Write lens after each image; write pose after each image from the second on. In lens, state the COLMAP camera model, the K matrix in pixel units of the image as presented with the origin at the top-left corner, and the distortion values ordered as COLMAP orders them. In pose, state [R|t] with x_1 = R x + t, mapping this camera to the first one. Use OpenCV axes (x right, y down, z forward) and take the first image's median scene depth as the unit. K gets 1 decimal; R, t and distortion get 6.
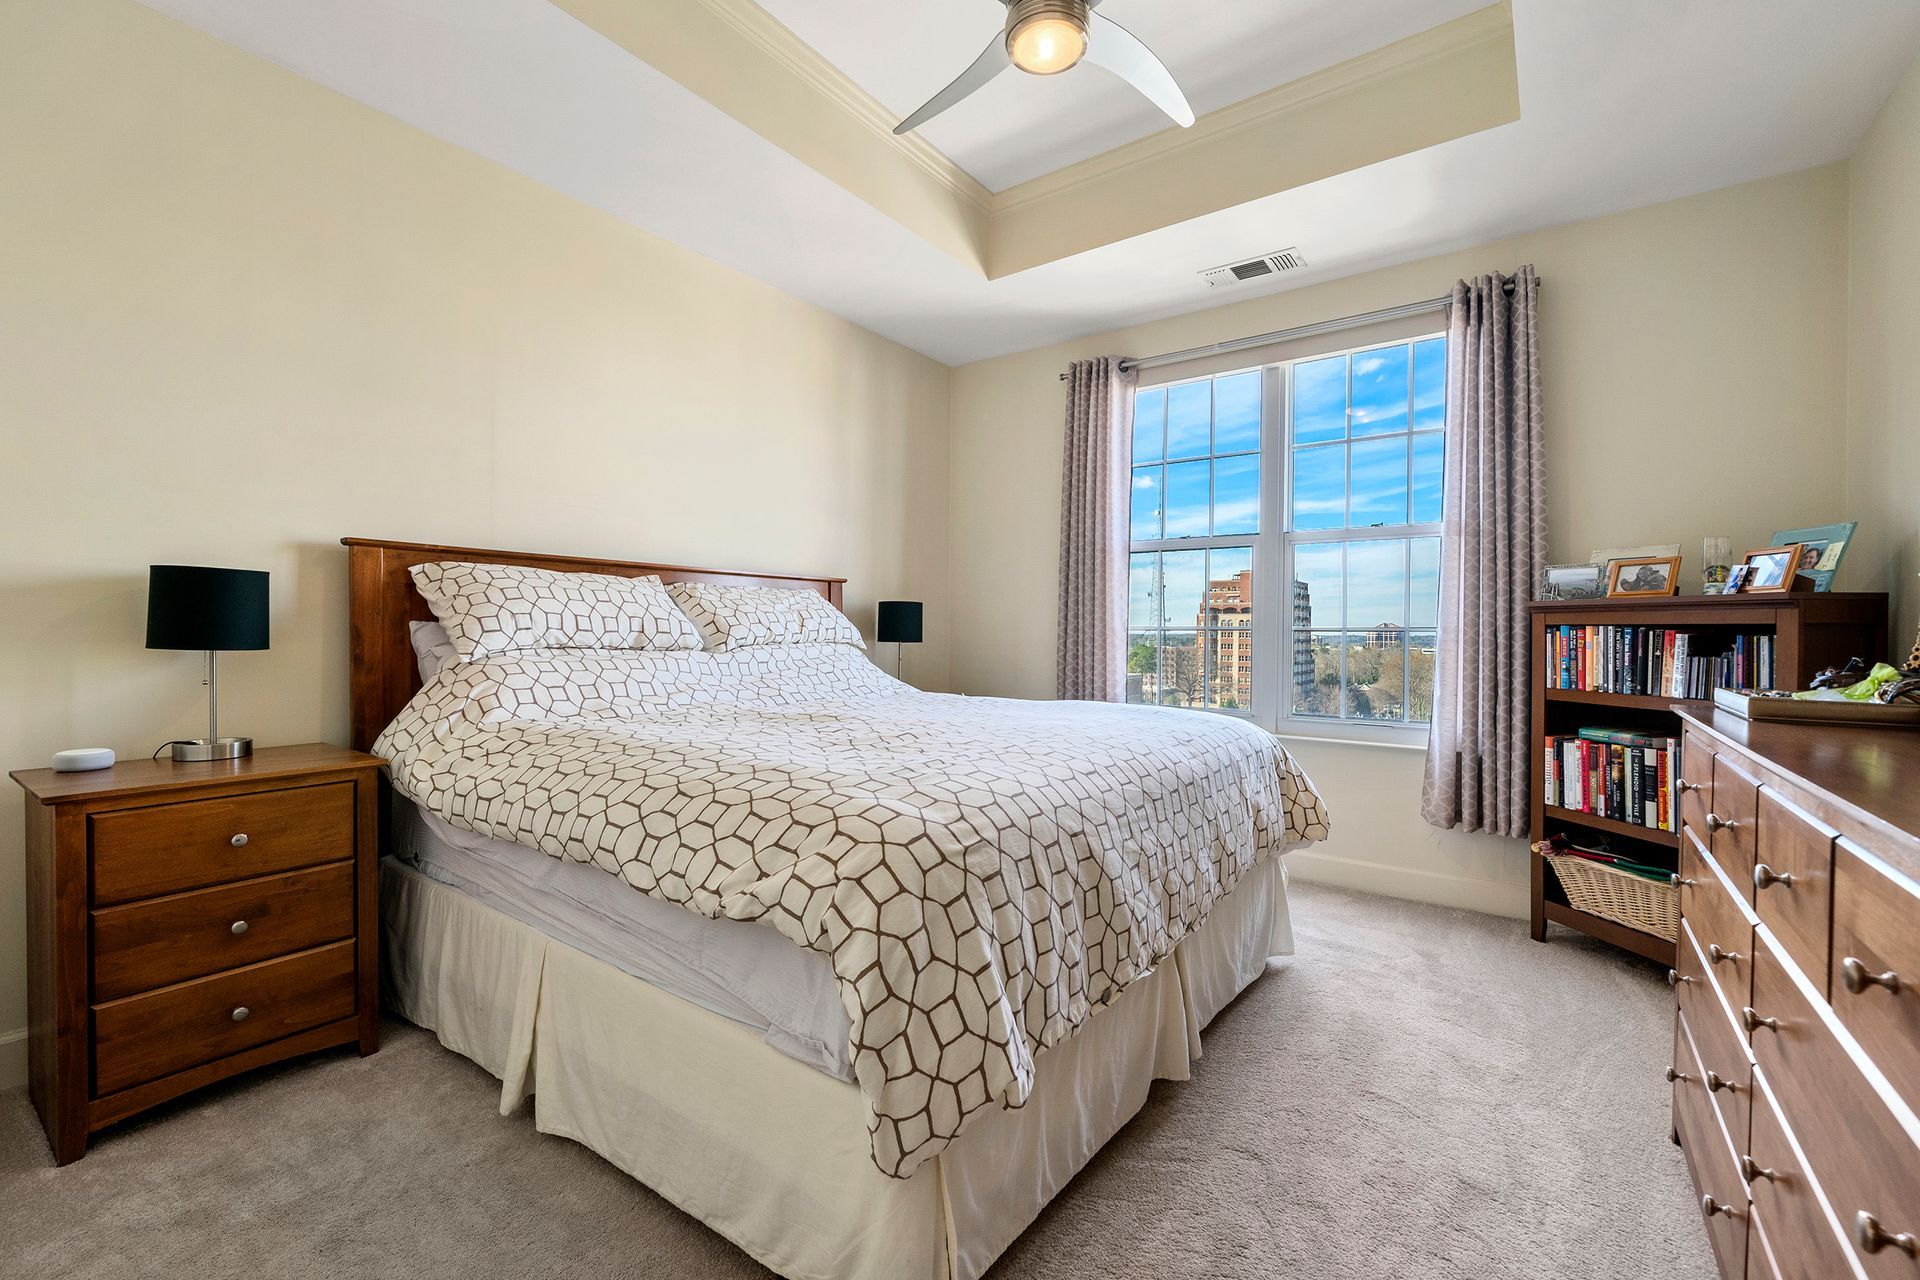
lens RADIAL K [[797.5, 0, 963.5], [0, 797.5, 637.2], [0, 0, 1]] dist [-0.004532, 0.001754]
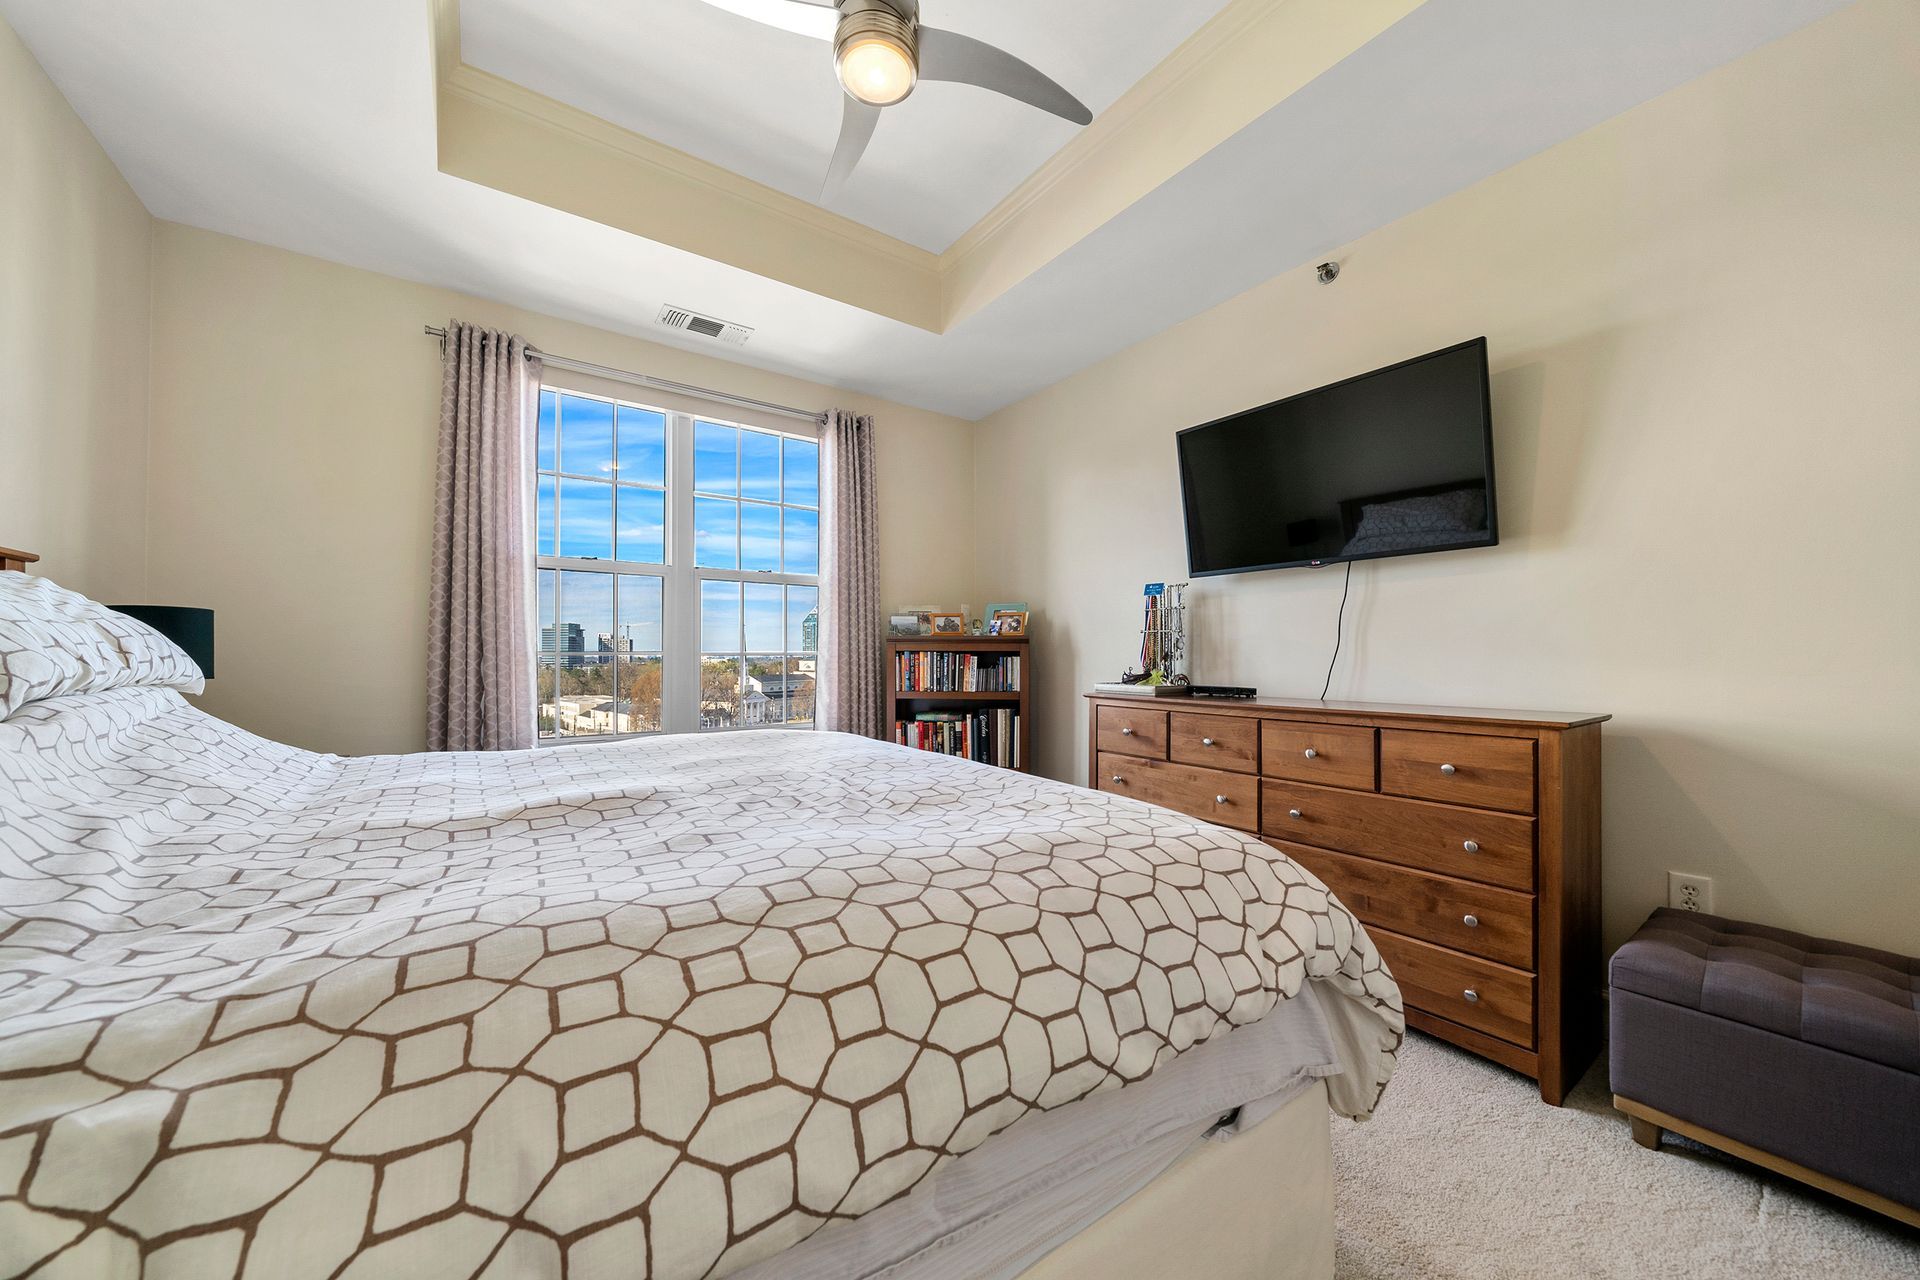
lens RADIAL K [[695.2, 0, 959.6], [0, 695.2, 656.3], [0, 0, 1]] dist [-0.004604, -0.000407]
pose [[0.327142, 0.002110, 0.944973, -0.543213], [0.011488, 0.999915, -0.006210, 0.004888], [-0.944905, 0.012888, 0.327090, 0.457629]]
